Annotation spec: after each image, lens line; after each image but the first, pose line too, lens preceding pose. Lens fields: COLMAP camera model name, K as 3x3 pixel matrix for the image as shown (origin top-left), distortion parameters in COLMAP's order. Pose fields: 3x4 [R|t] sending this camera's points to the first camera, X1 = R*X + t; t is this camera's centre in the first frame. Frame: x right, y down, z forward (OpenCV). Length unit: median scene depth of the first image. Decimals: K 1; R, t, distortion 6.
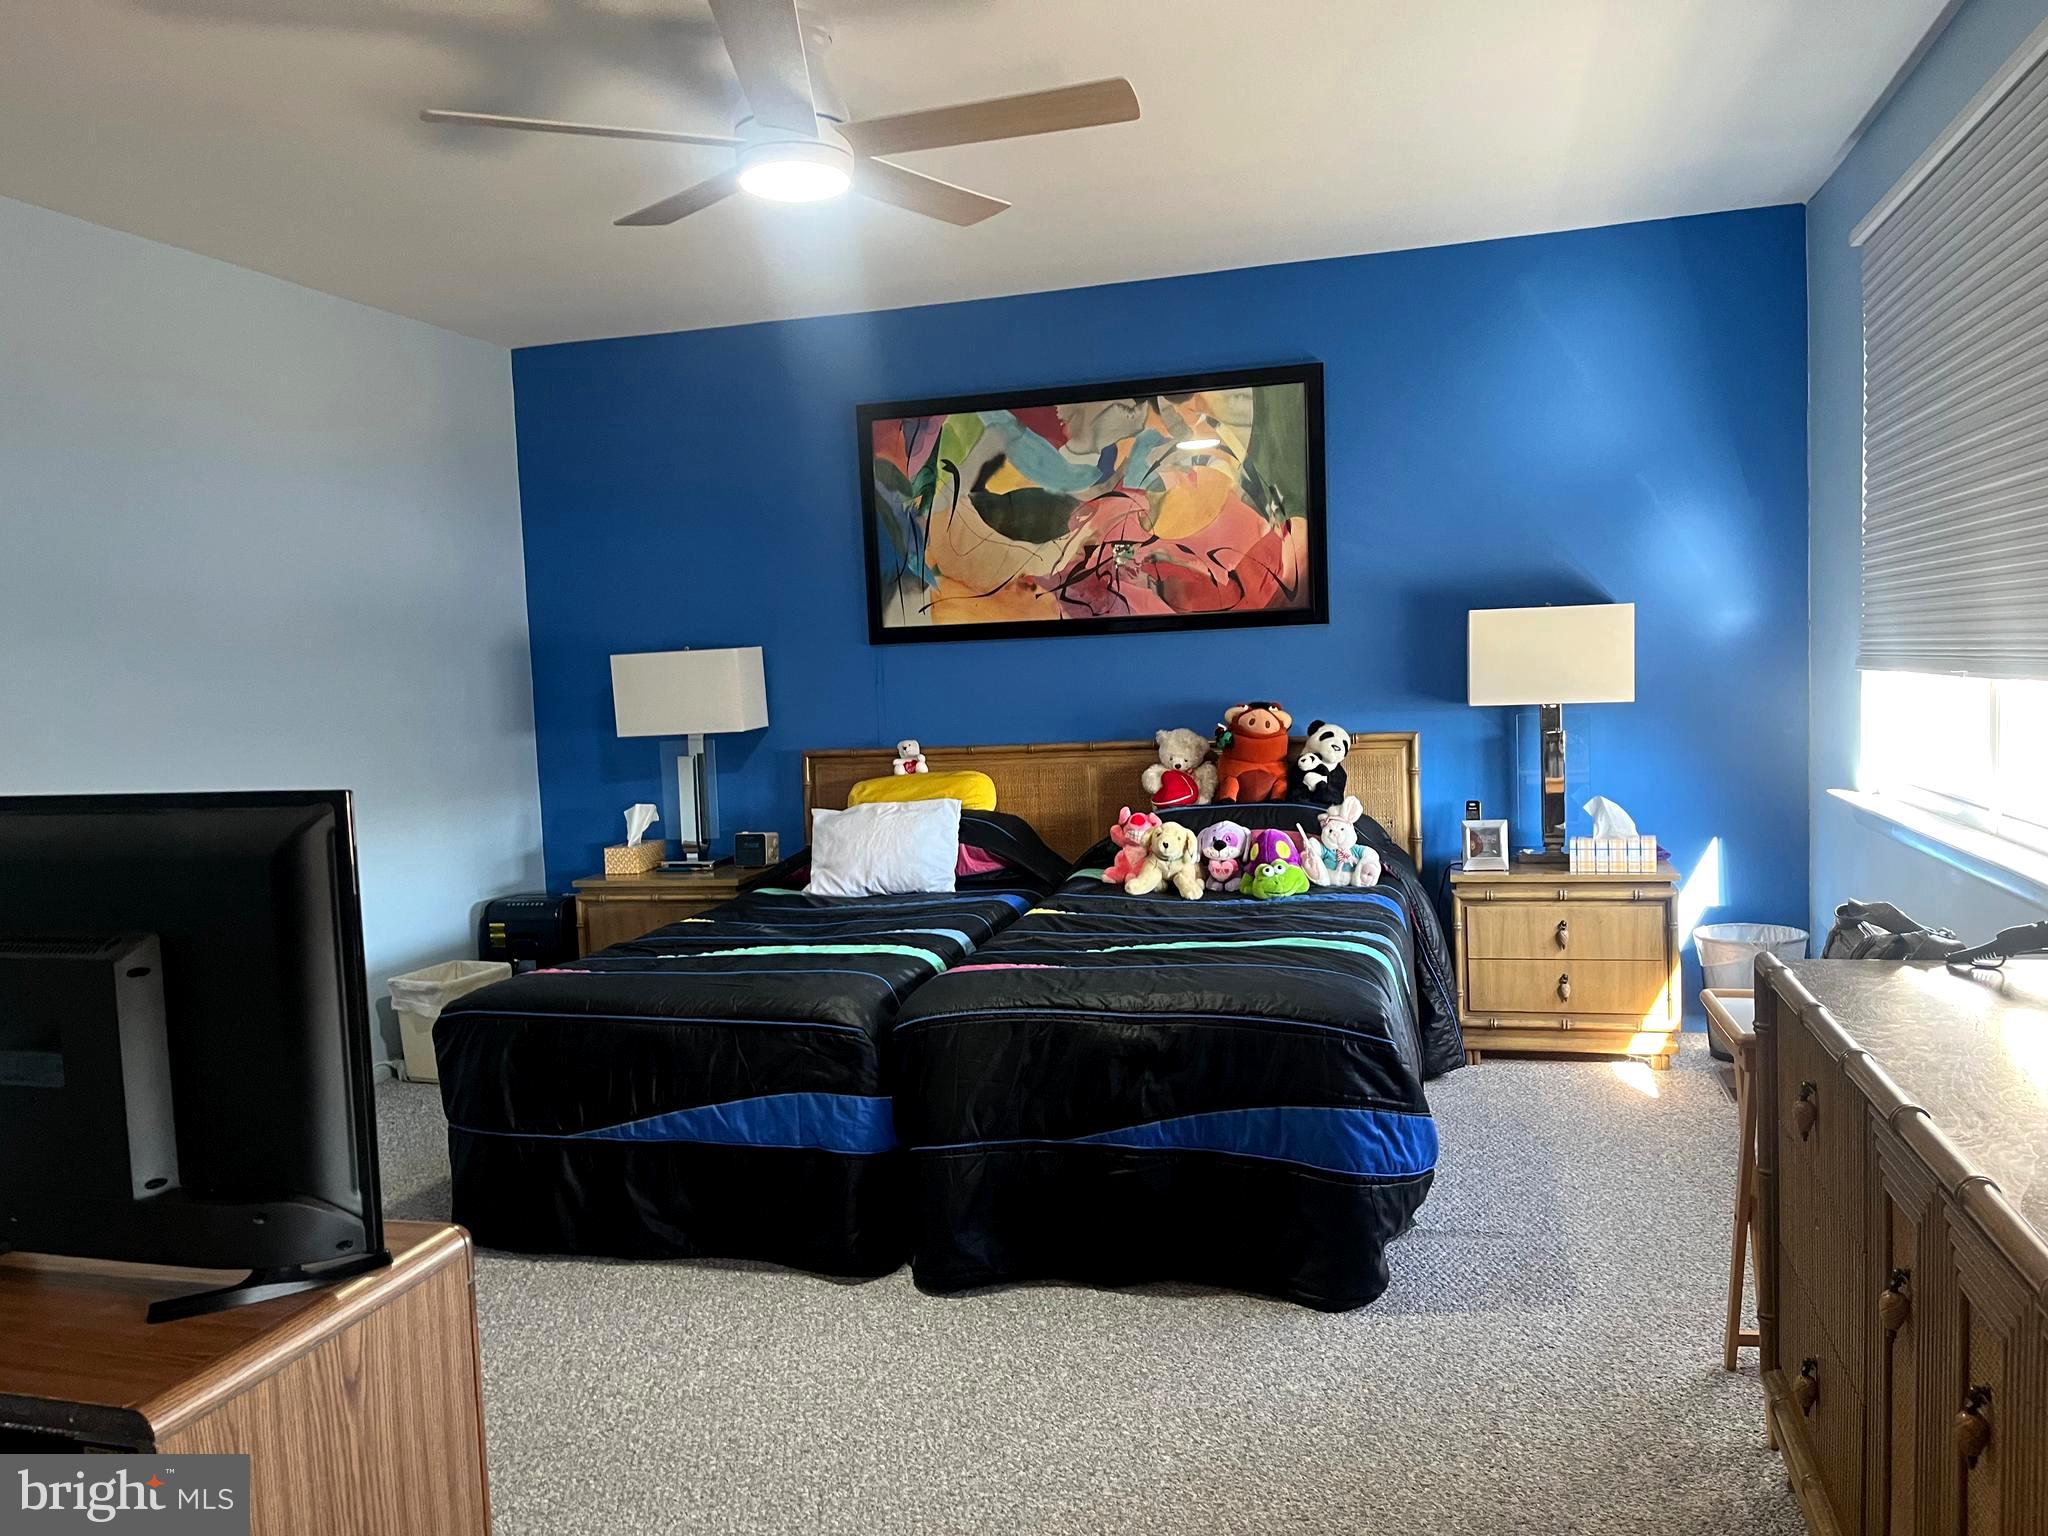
lens RADIAL K [[1546.5, 0, 994.4], [0, 1546.5, 801.2], [0, 0, 1]] dist [0.077695, -0.104005]
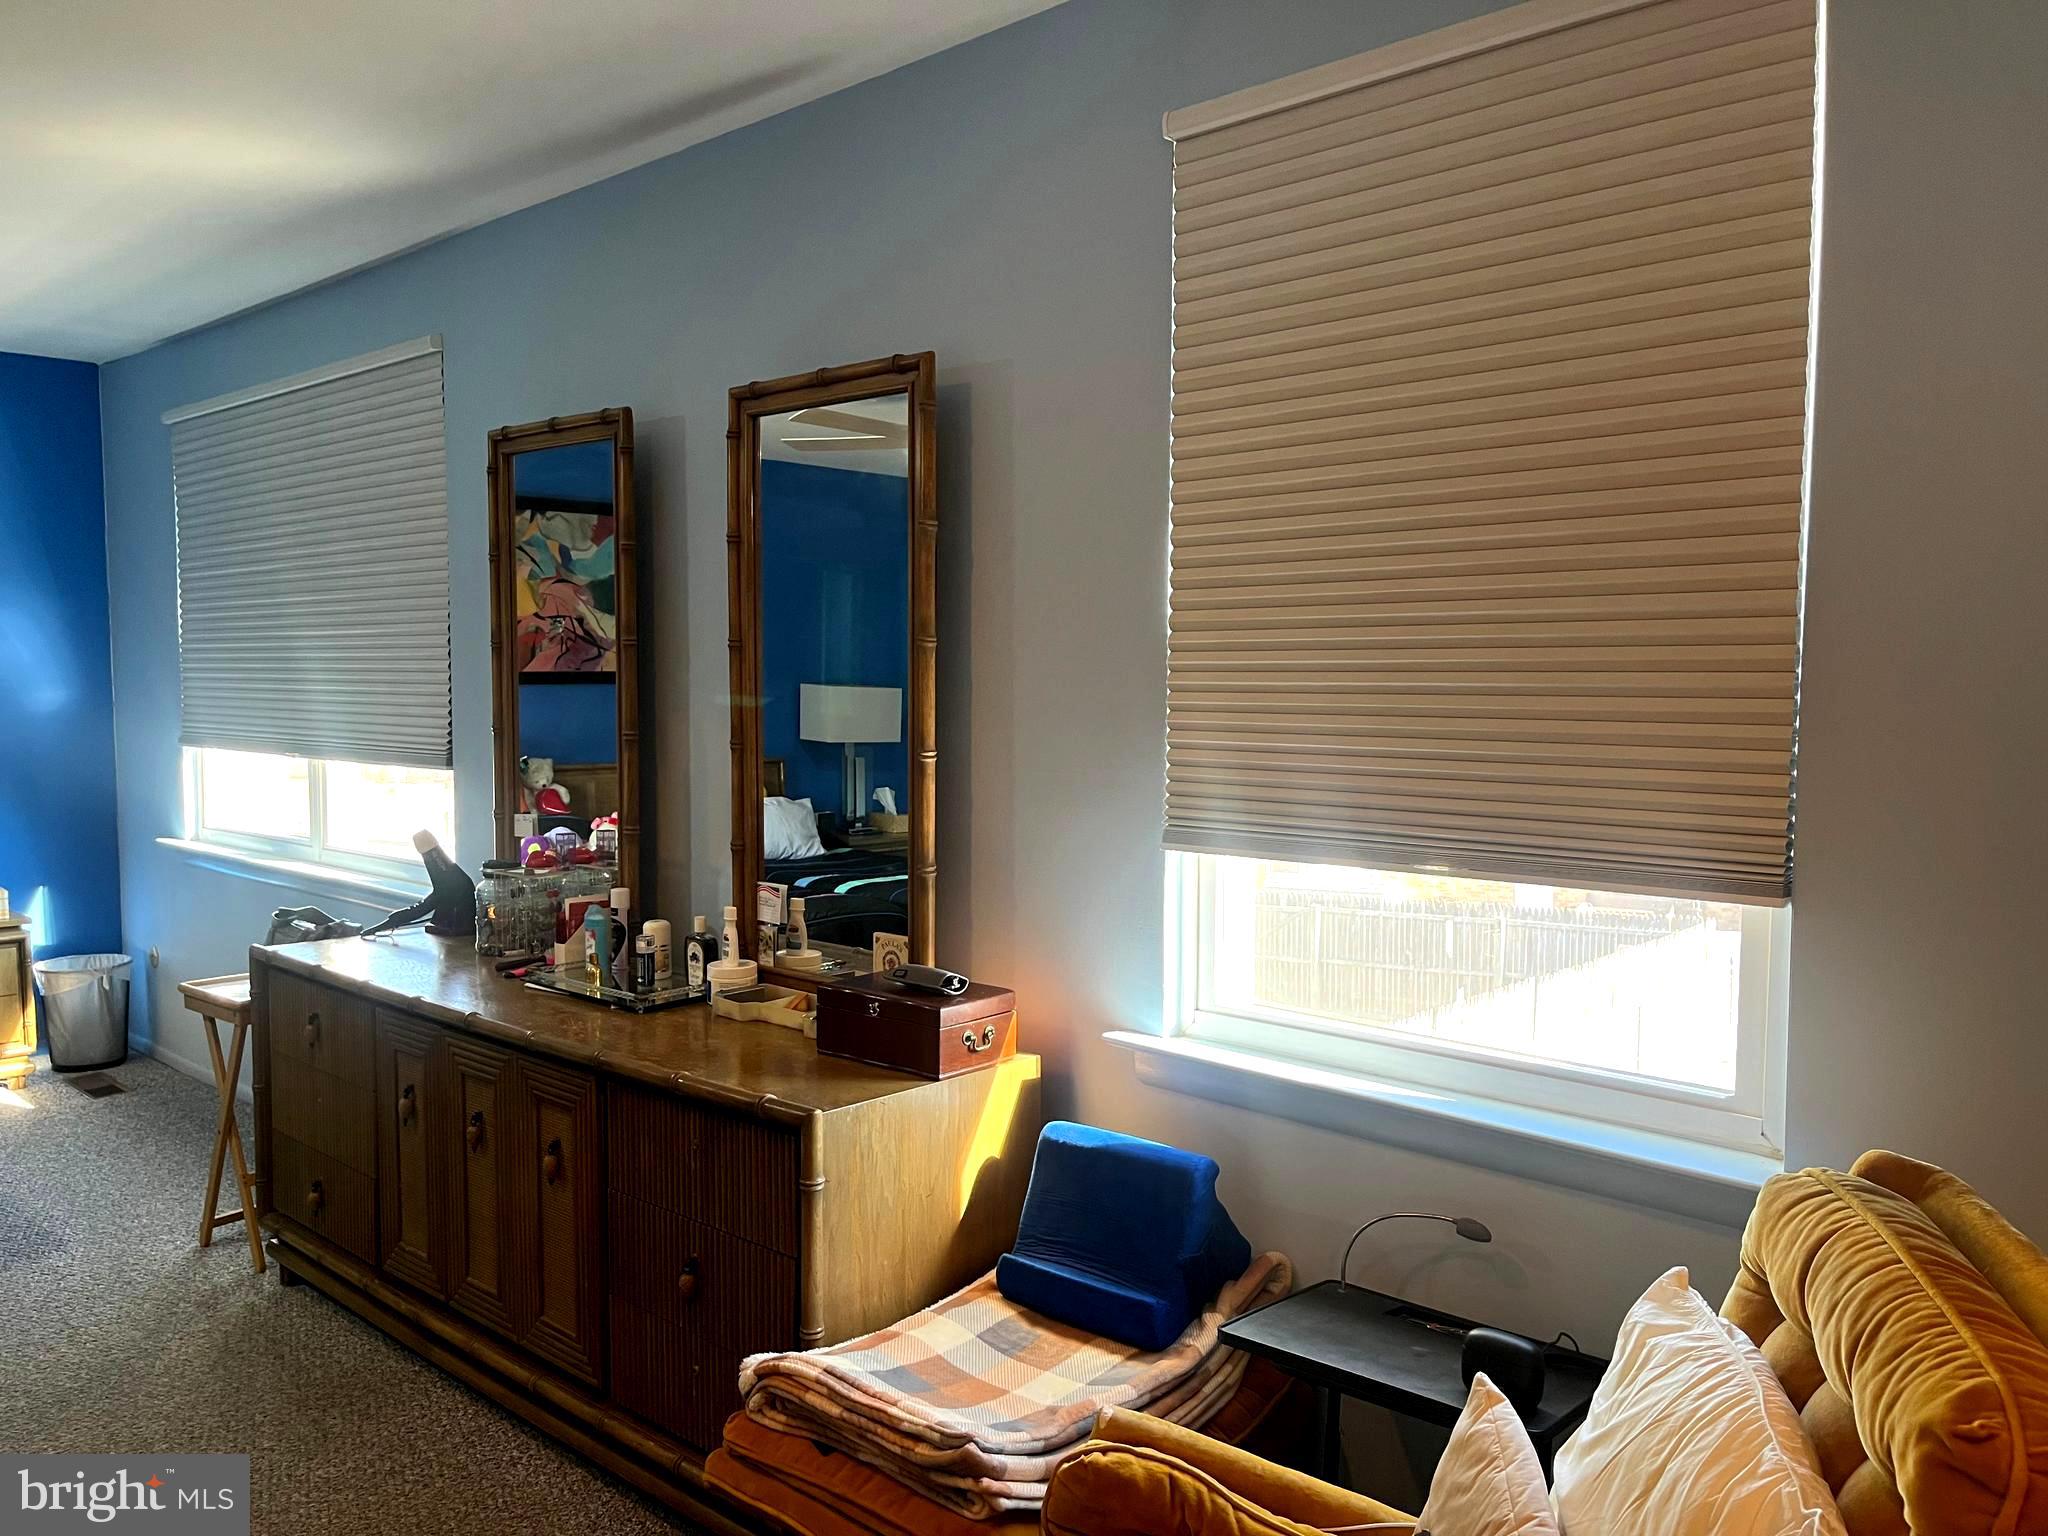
lens RADIAL K [[1546.5, 0, 1025.6], [0, 1546.5, 768.4], [0, 0, 1]] dist [0.077695, -0.104005]
pose [[0.448226, -0.008872, 0.893876, -0.302976], [0.052807, 0.998467, -0.016569, -0.006368], [-0.892359, 0.054629, 0.448007, -0.213177]]
